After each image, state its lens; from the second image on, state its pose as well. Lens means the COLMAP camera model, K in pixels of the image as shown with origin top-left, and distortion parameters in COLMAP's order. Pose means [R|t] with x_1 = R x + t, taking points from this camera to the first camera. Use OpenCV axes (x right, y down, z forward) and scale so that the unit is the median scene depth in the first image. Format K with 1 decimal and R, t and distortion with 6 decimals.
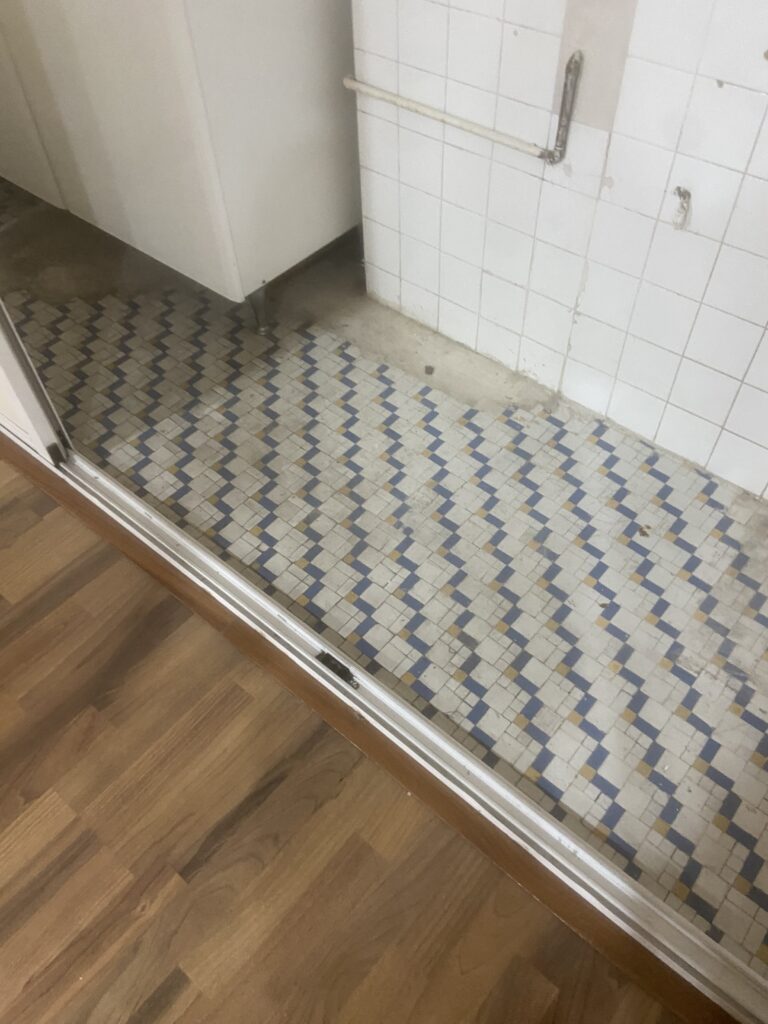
lens RADIAL K [[779.5, 0, 387.1], [0, 779.5, 516.8], [0, 0, 1]] dist [0.057337, 0.000999]
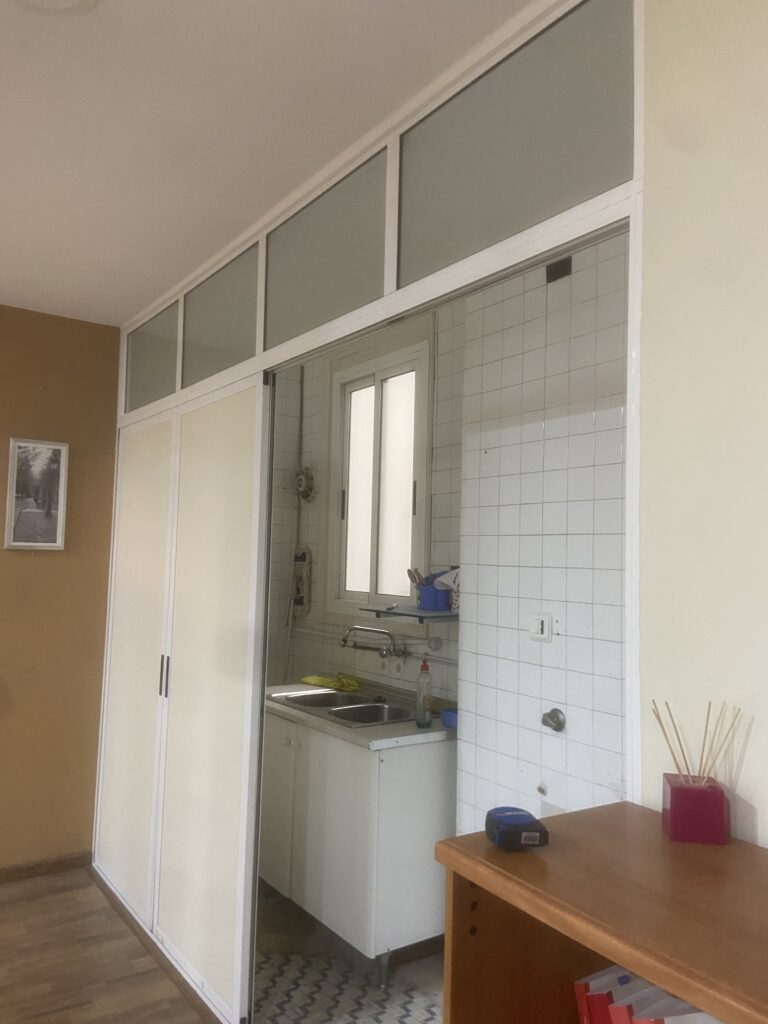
lens RADIAL K [[779.5, 0, 385.6], [0, 779.5, 514.5], [0, 0, 1]] dist [0.057337, 0.000999]
pose [[0.966276, 0.025031, -0.256290, 0.232043], [-0.223767, 0.574147, -0.787581, 0.471723], [0.127434, 0.818370, 0.560385, -0.662989]]
